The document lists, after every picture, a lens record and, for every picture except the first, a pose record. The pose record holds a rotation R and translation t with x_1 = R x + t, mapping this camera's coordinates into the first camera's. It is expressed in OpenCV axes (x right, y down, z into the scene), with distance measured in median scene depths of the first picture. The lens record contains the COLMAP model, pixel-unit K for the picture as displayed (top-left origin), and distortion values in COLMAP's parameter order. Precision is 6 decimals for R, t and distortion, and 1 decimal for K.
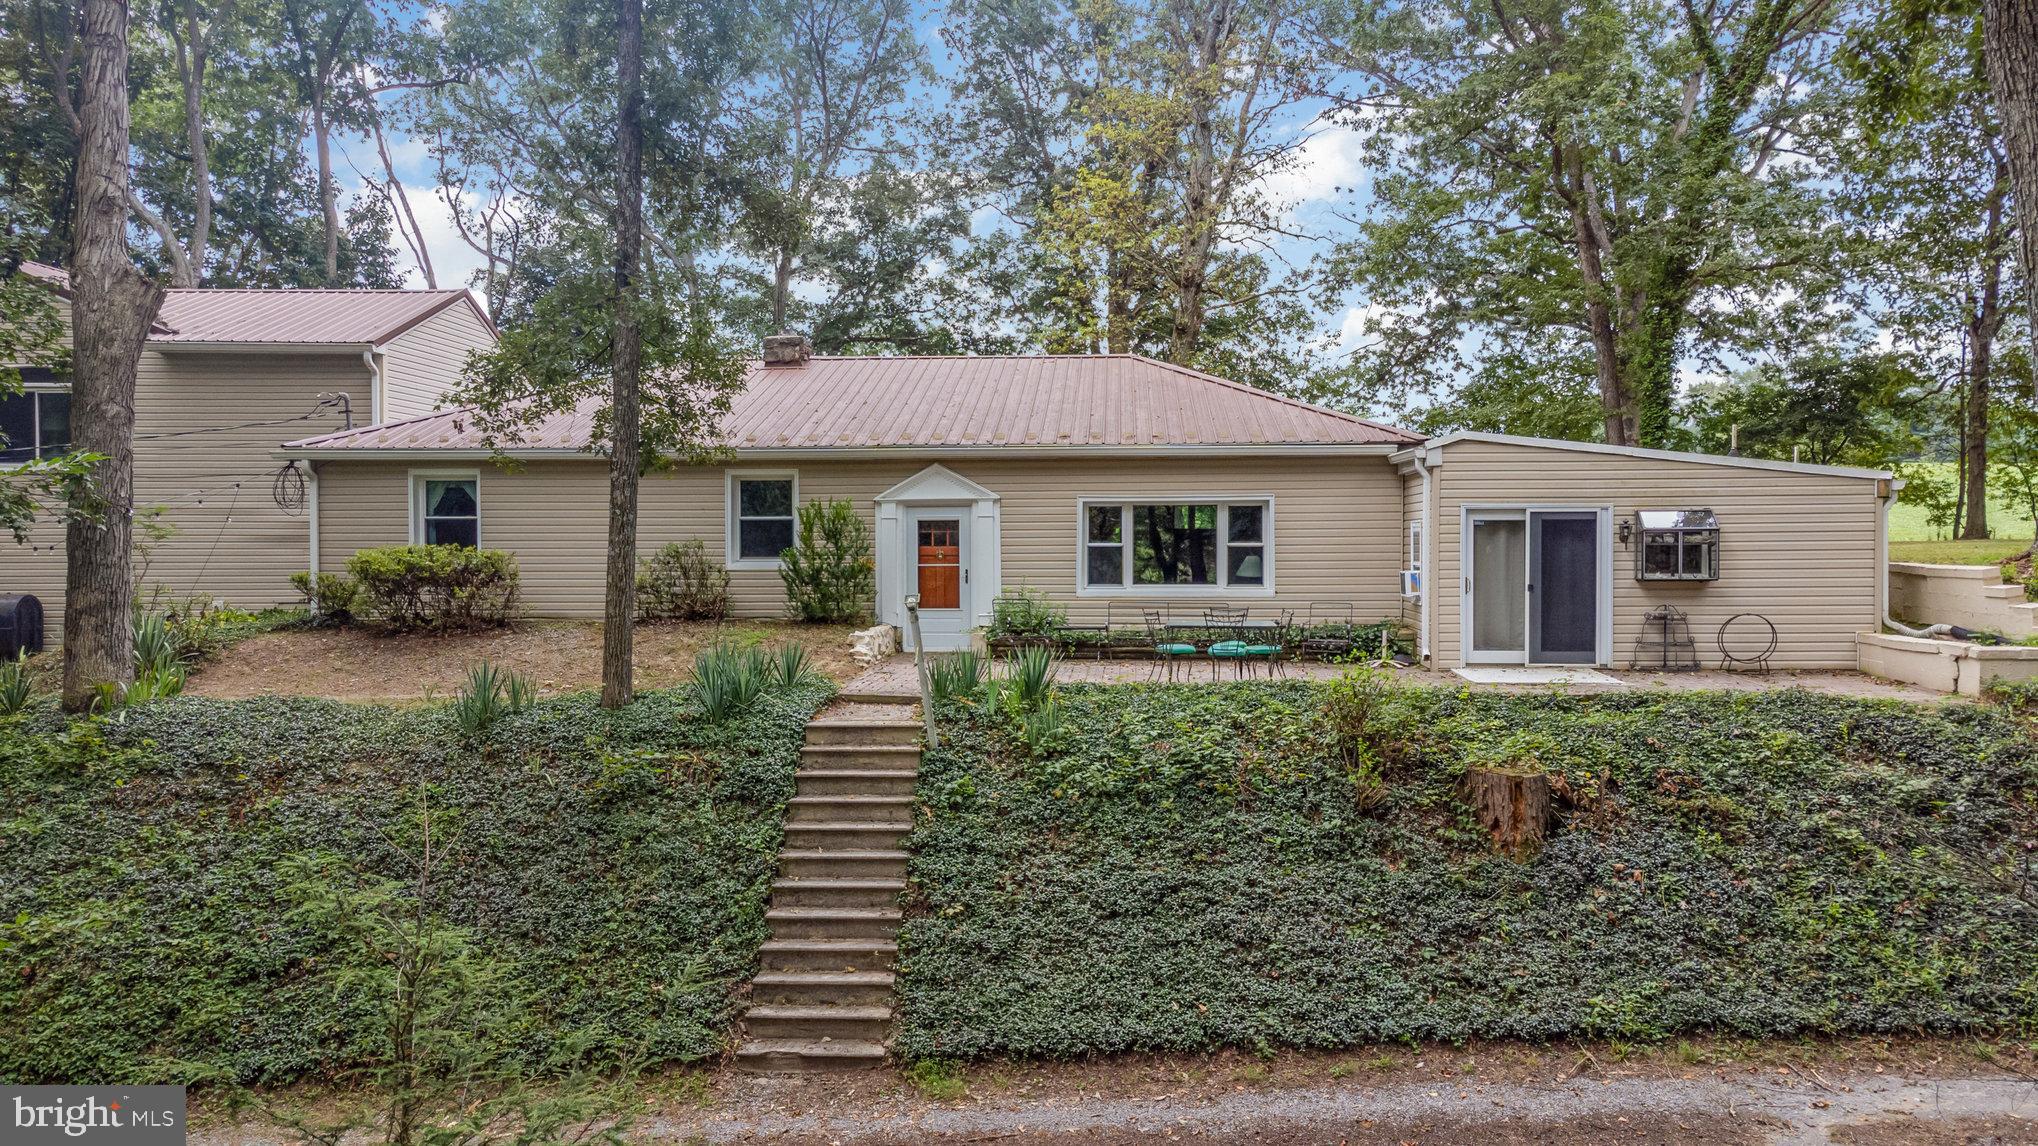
lens RADIAL K [[1416.4, 0, 1016.4], [0, 1416.4, 571.6], [0, 0, 1]] dist [0.074419, -0.002638]
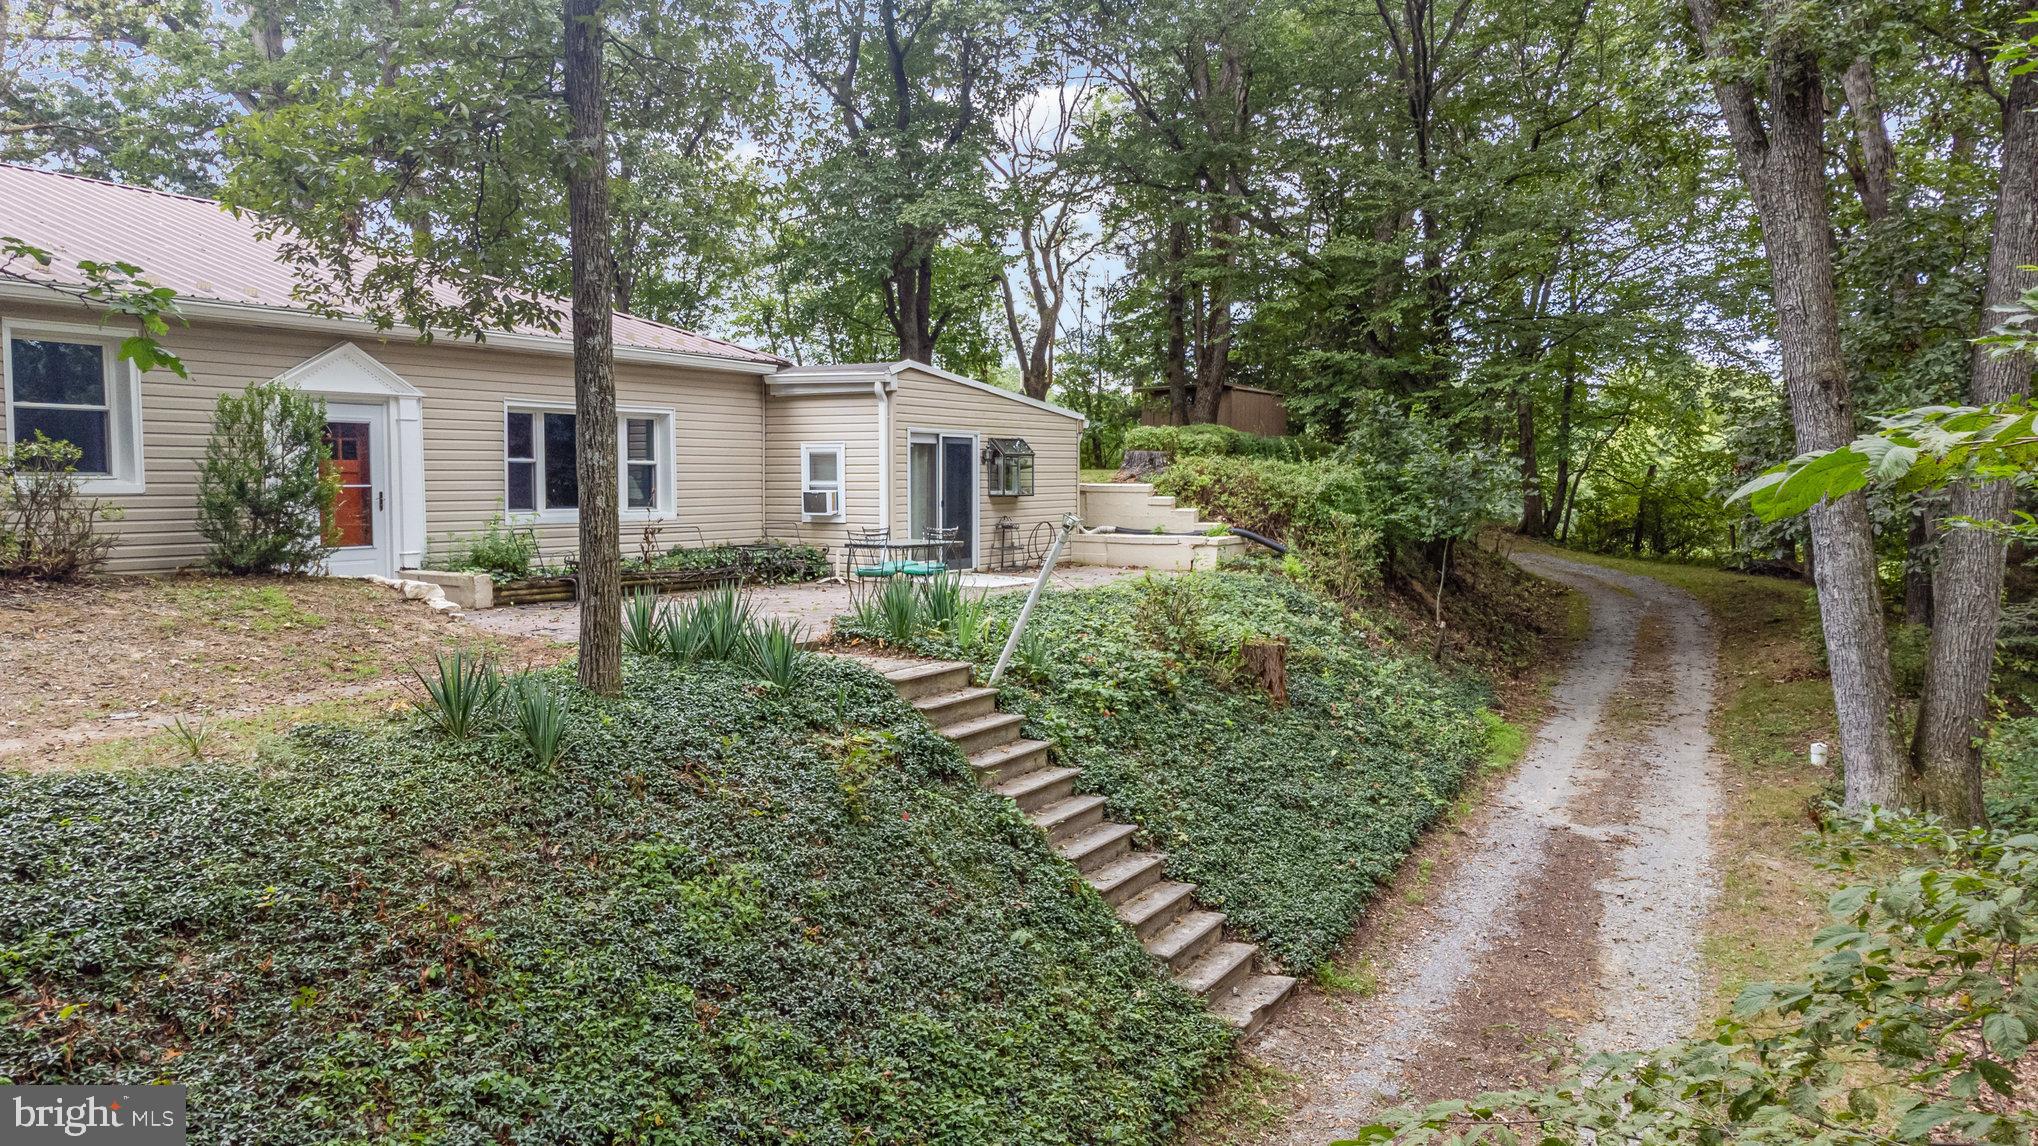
lens RADIAL K [[1416.4, 0, 1017.2], [0, 1416.4, 570.9], [0, 0, 1]] dist [0.074419, -0.002638]
pose [[0.473451, -0.057200, 0.878961, -0.535710], [0.011350, 0.998203, 0.058846, -0.001133], [-0.880747, -0.017884, 0.473250, 0.370051]]
